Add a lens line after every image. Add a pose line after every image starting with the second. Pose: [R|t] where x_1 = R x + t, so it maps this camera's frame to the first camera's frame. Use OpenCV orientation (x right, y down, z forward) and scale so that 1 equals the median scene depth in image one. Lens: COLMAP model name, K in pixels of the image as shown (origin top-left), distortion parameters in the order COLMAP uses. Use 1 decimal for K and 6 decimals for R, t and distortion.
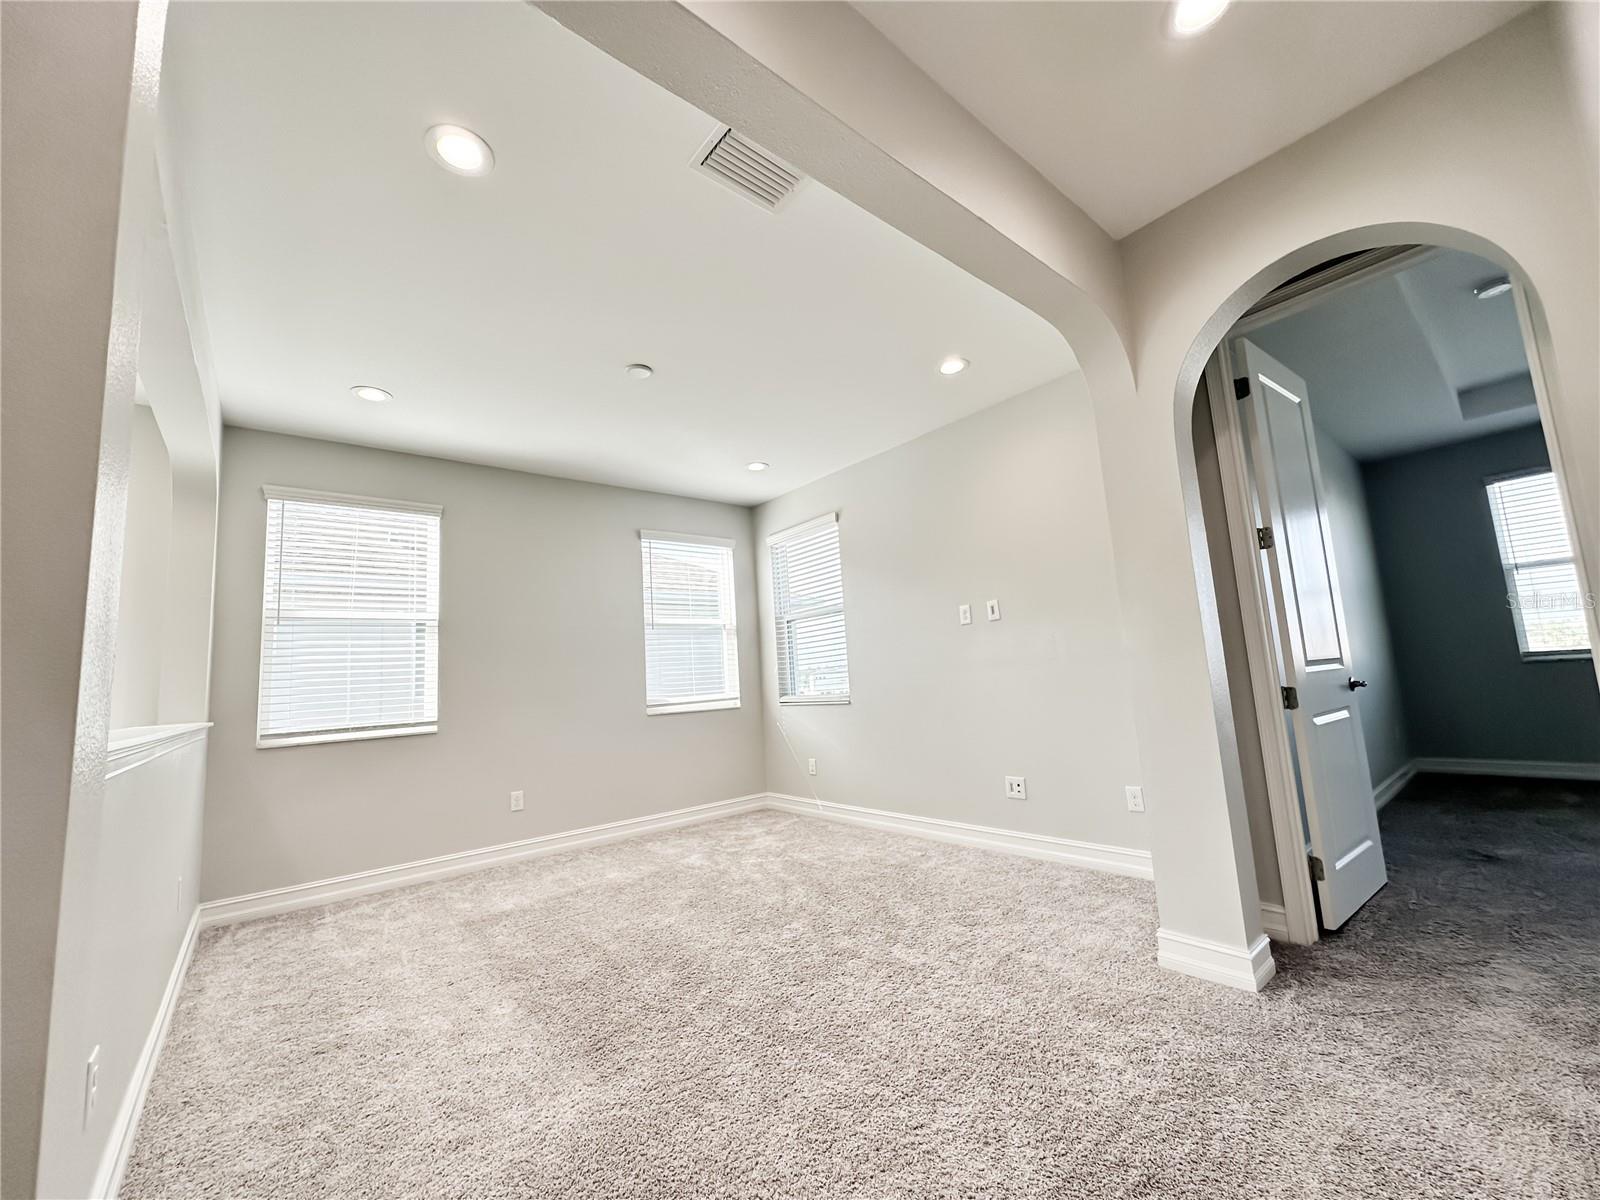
lens RADIAL K [[634.0, 0, 795.9], [0, 634.0, 600.7], [0, 0, 1]] dist [-0.002491, 0.000193]
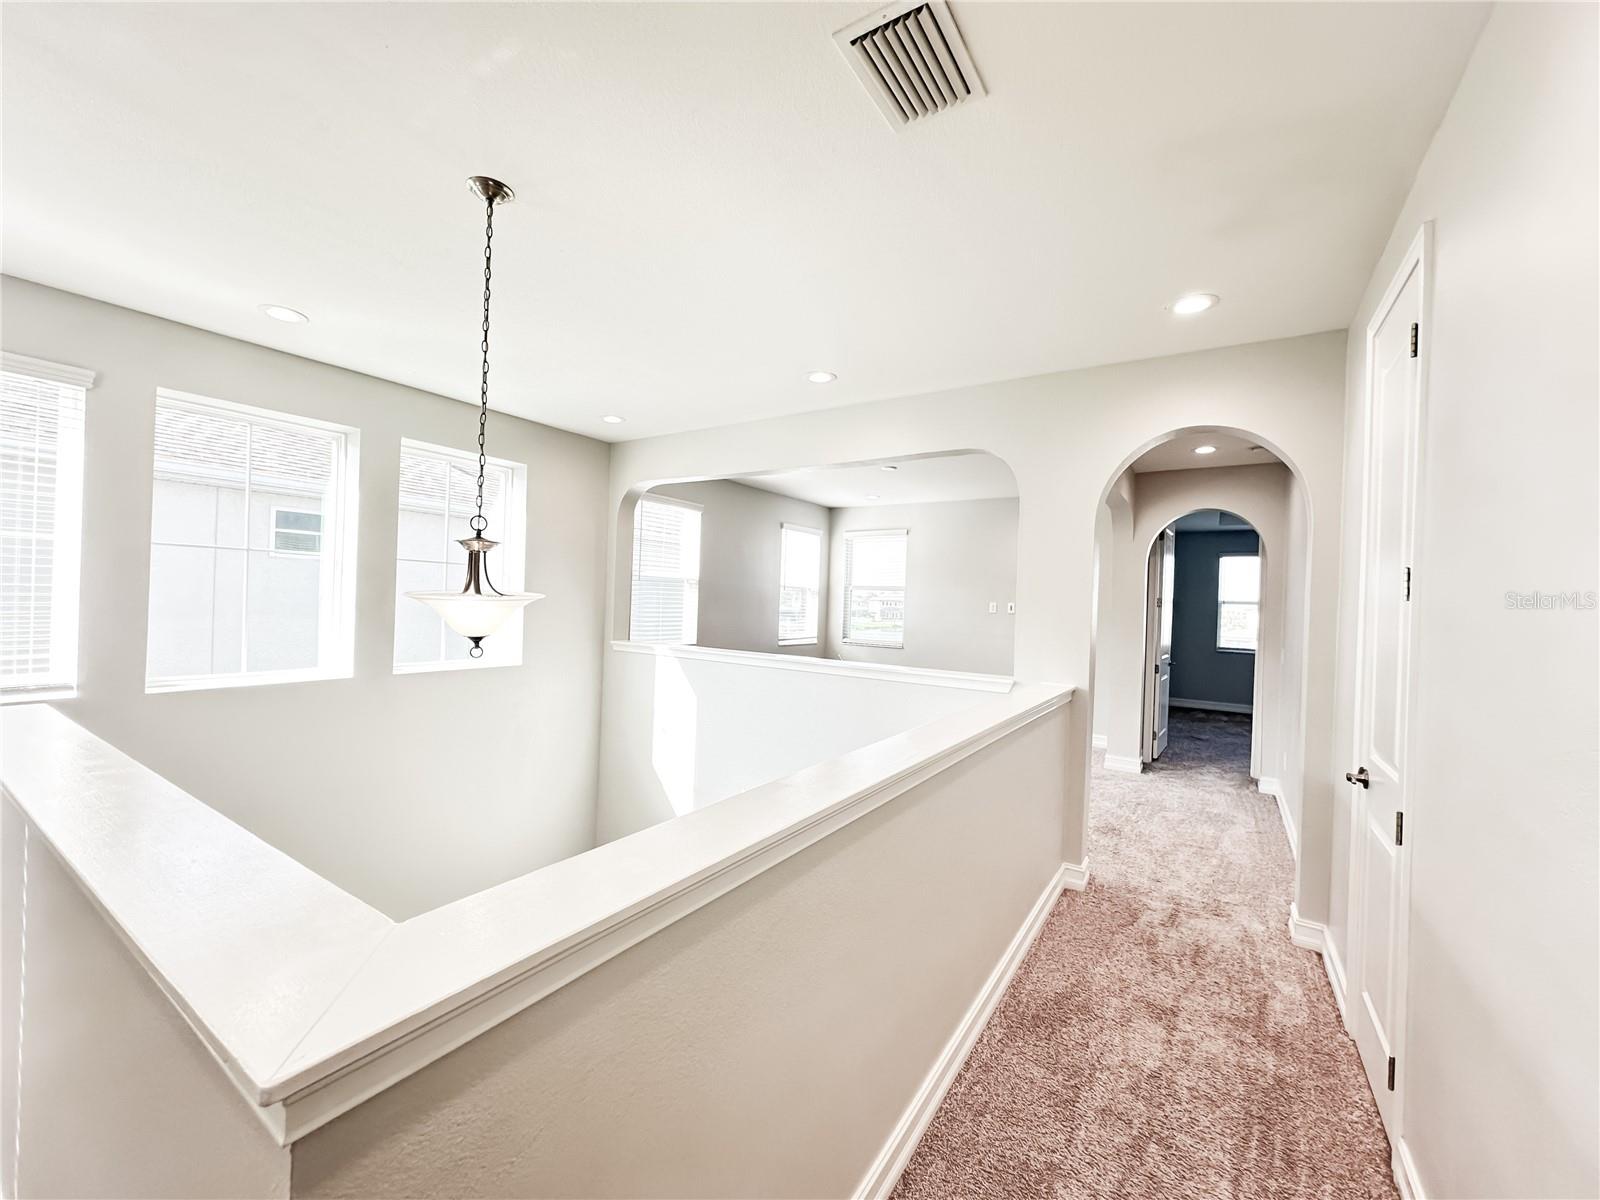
lens RADIAL K [[634.0, 0, 795.9], [0, 634.0, 600.7], [0, 0, 1]] dist [-0.002491, 0.000193]
pose [[0.950946, 0.092427, 0.295226, -0.778327], [-0.128633, 0.986050, 0.105632, -0.112745], [-0.281344, -0.138426, 0.949570, -0.541253]]
